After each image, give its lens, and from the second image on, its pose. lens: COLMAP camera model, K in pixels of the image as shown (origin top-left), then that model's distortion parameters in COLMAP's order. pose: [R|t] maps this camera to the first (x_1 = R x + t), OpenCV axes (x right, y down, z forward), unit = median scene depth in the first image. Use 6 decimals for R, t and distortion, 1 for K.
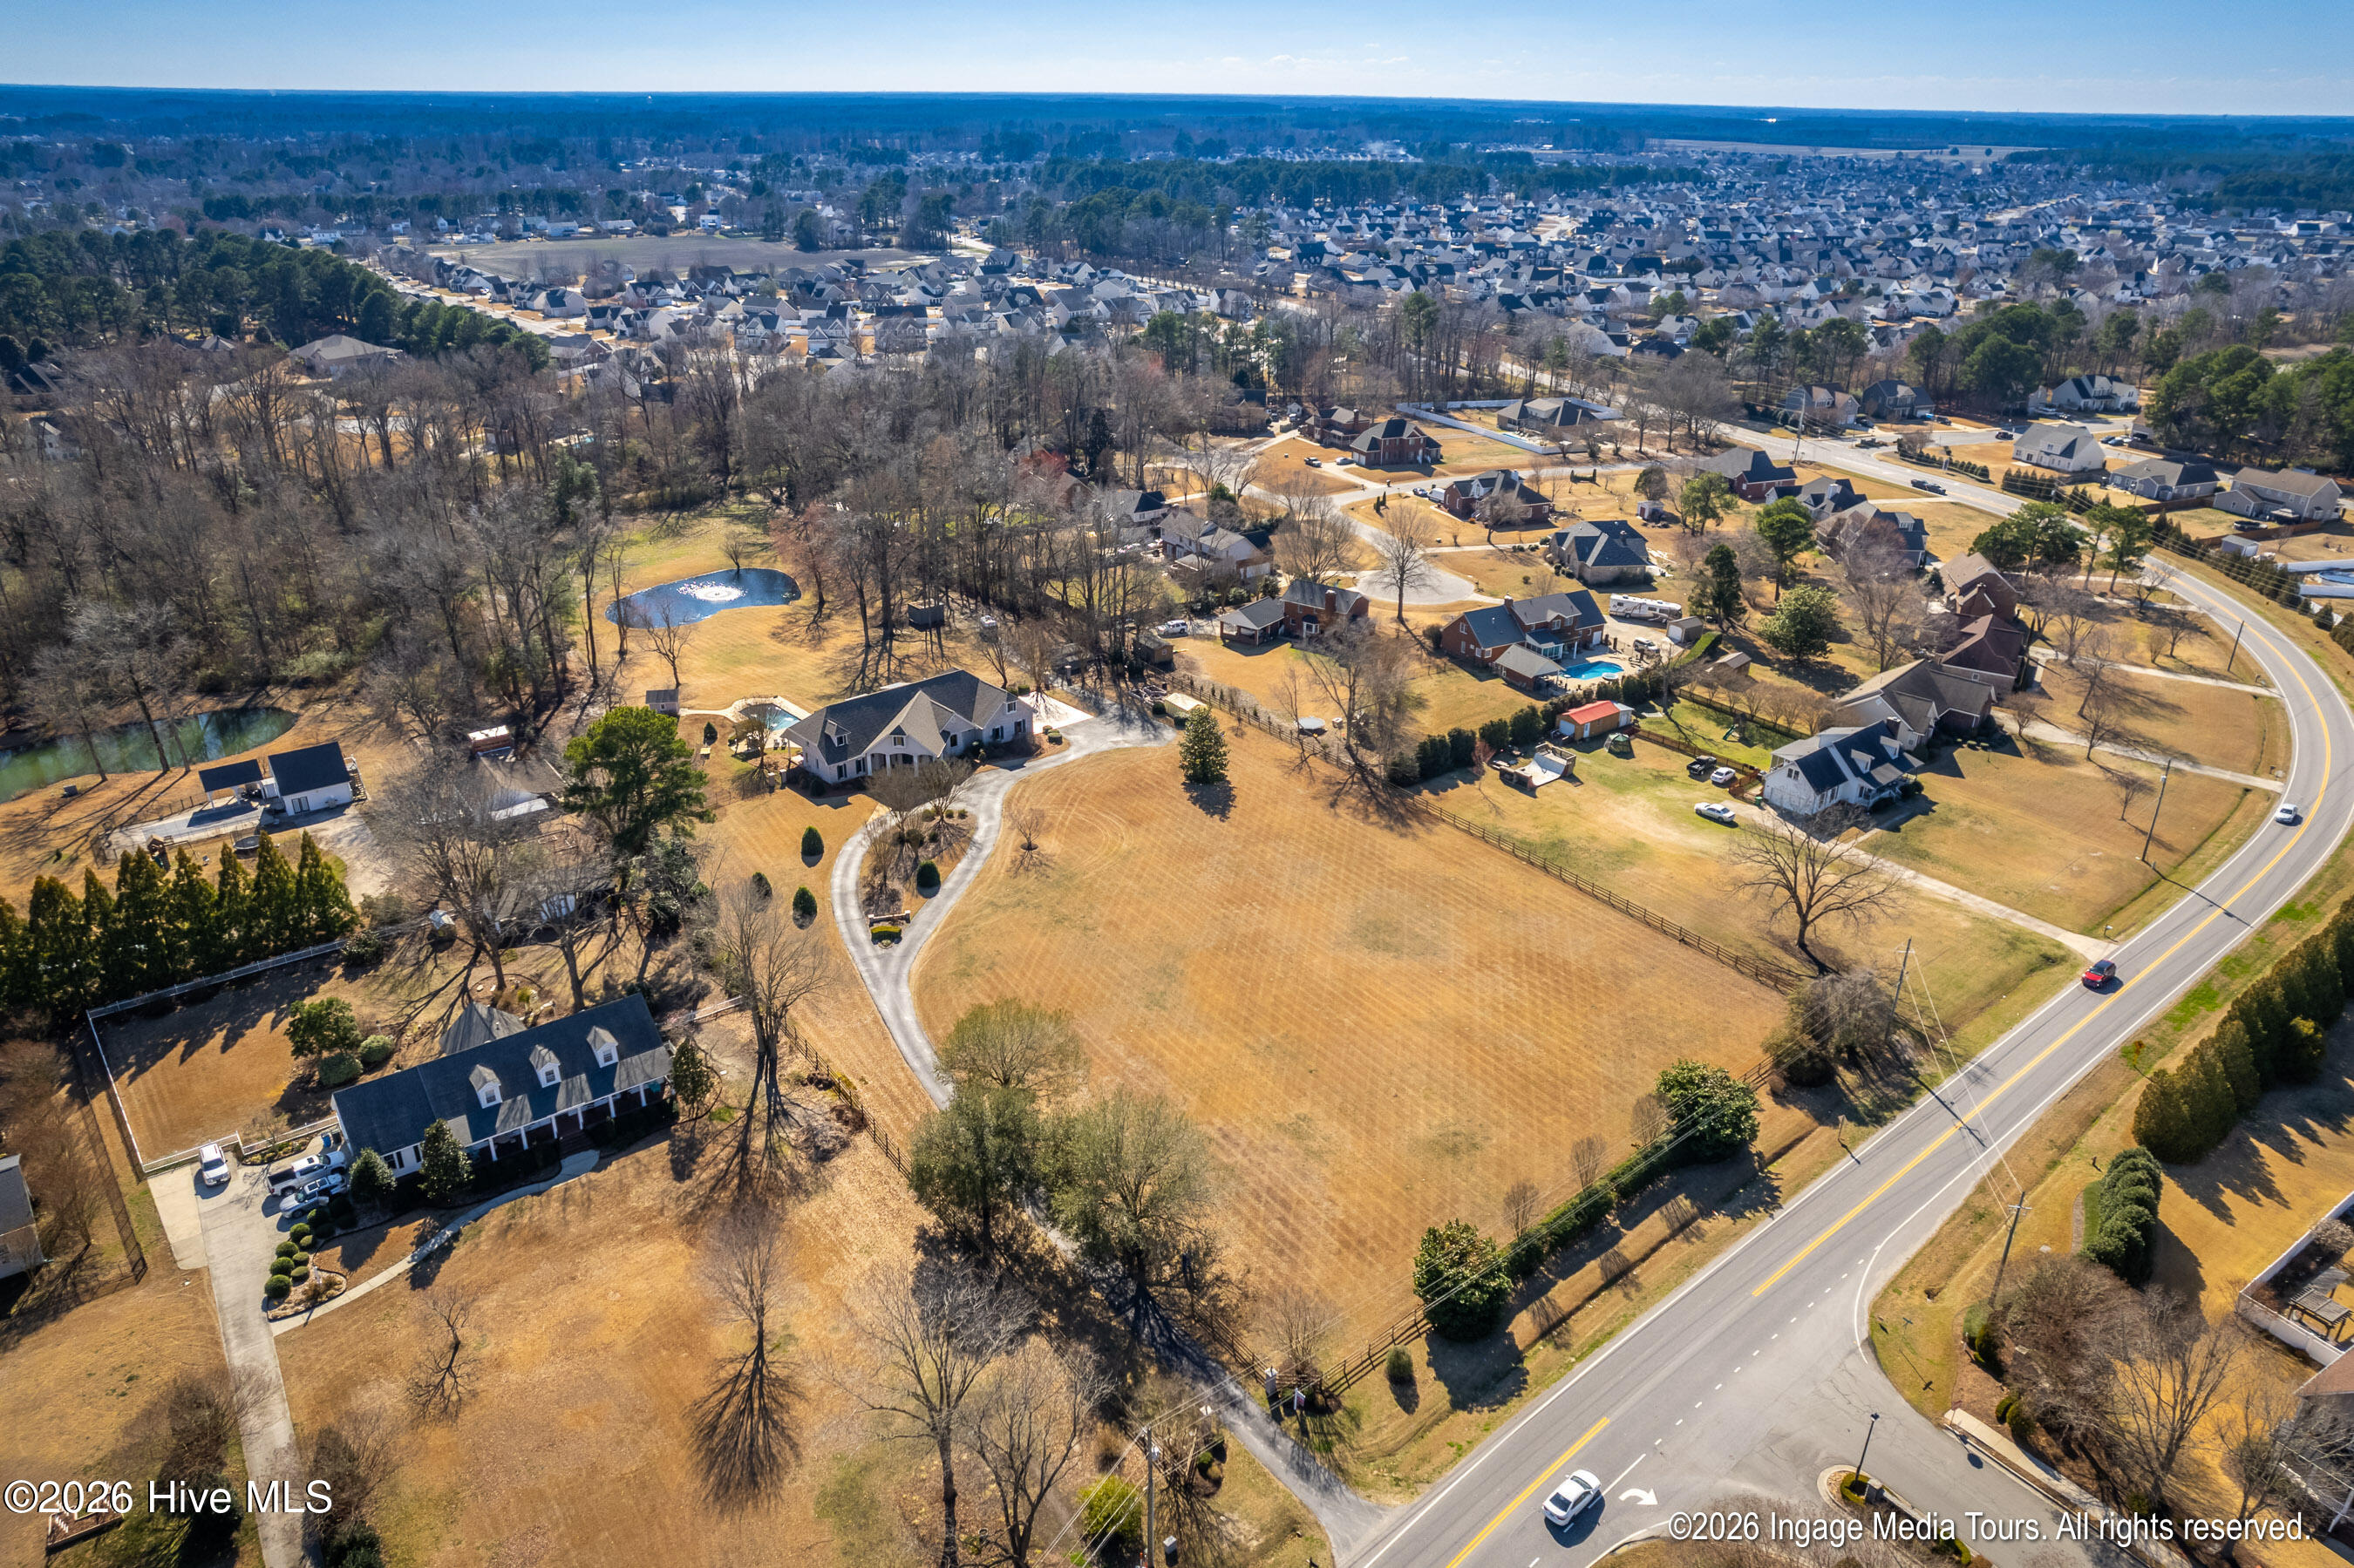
lens RADIAL K [[1609.5, 0, 1148.3], [0, 1609.5, 790.1], [0, 0, 1]] dist [-0.051652, 0.000788]
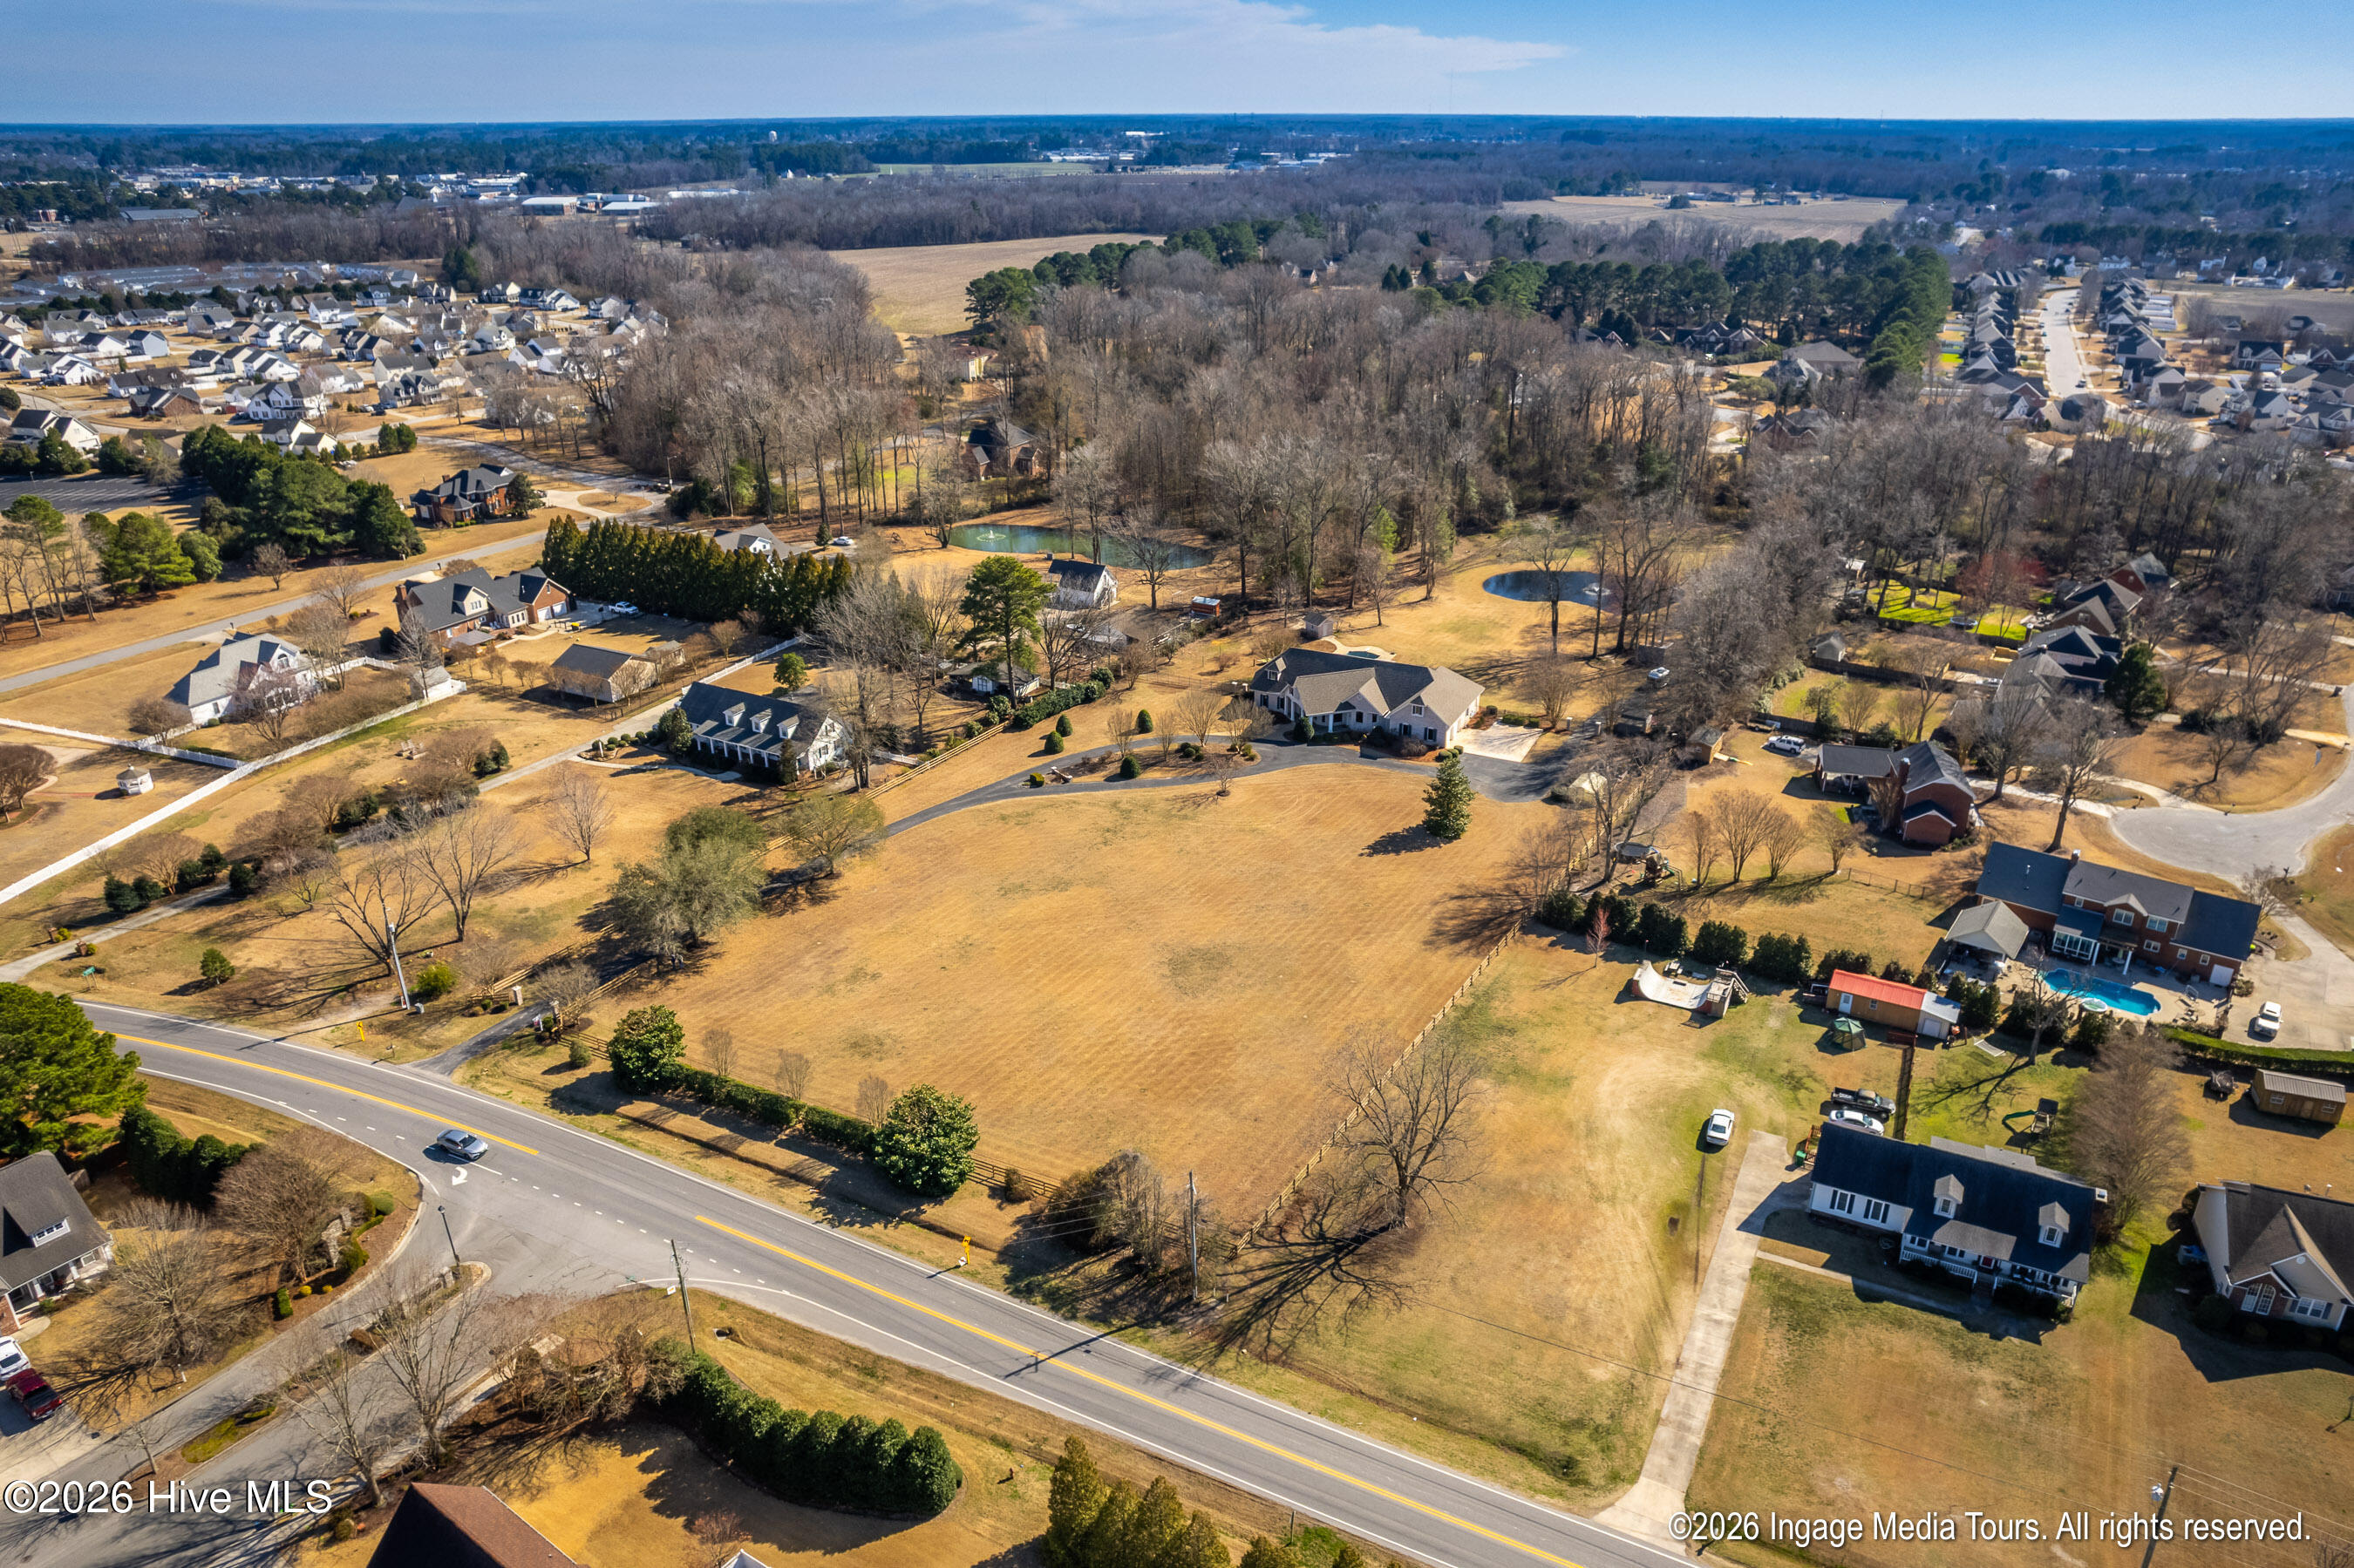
lens RADIAL K [[1554.8, 0, 1154.6], [0, 1554.8, 784.7], [0, 0, 1]] dist [-0.064932, 0.045856]
pose [[0.376508, 0.364174, -0.851833, 0.822056], [-0.368553, 0.902481, 0.222927, -0.192311], [0.849947, 0.230012, 0.474009, 0.443395]]
